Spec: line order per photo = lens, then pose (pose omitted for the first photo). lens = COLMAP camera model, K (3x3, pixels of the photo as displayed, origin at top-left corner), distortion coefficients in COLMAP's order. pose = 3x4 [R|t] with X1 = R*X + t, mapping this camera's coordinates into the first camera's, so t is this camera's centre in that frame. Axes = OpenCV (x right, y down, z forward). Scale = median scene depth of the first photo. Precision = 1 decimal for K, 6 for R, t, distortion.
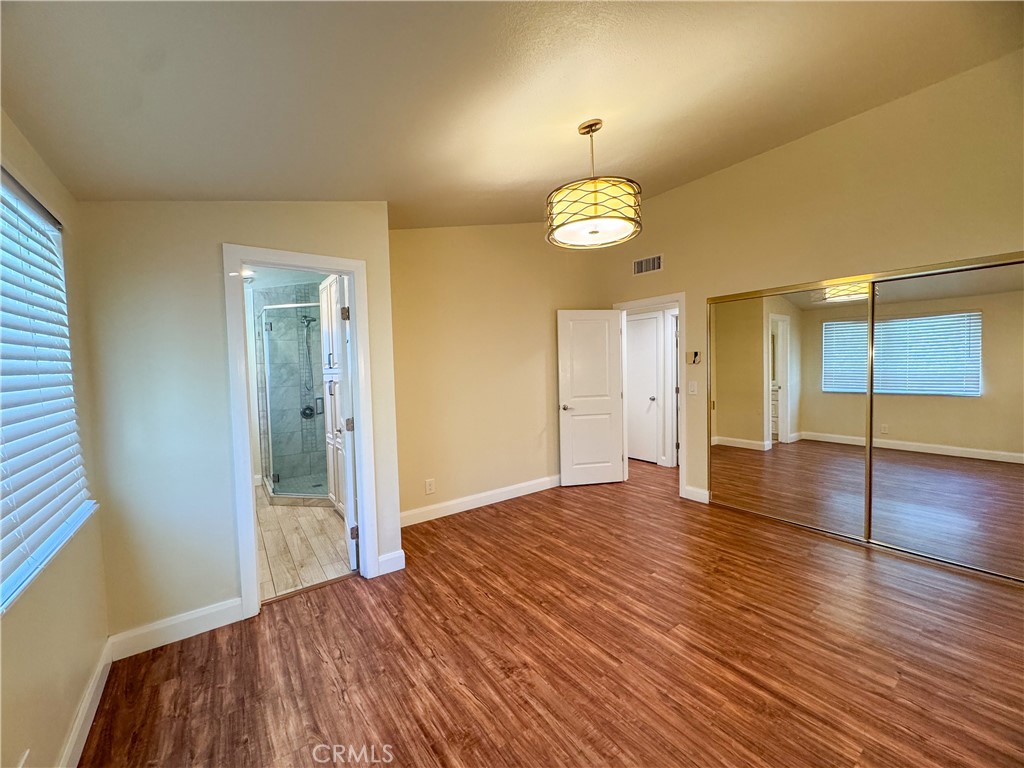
lens RADIAL K [[410.5, 0, 510.1], [0, 410.5, 385.6], [0, 0, 1]] dist [-0.003851, 0.001083]
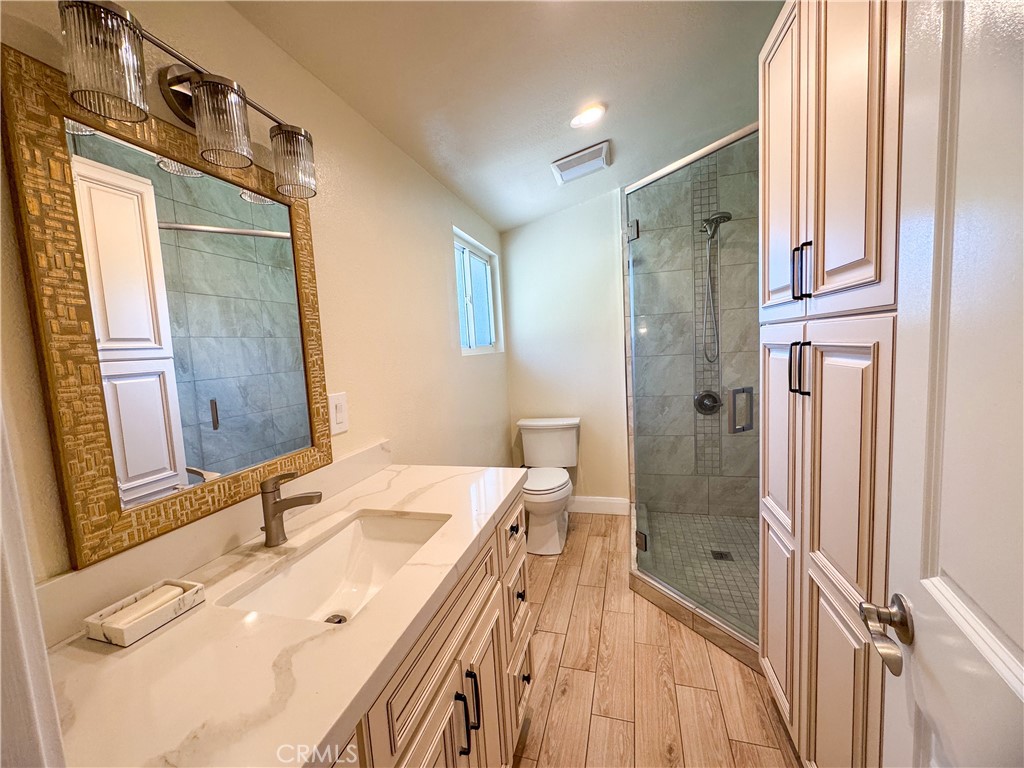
lens RADIAL K [[410.5, 0, 509.8], [0, 410.5, 383.0], [0, 0, 1]] dist [-0.003851, 0.001083]
pose [[0.623434, 0.059737, -0.779590, -0.242324], [0.005512, 0.996716, 0.080783, -0.005964], [0.781856, -0.054660, 0.621058, 0.475750]]
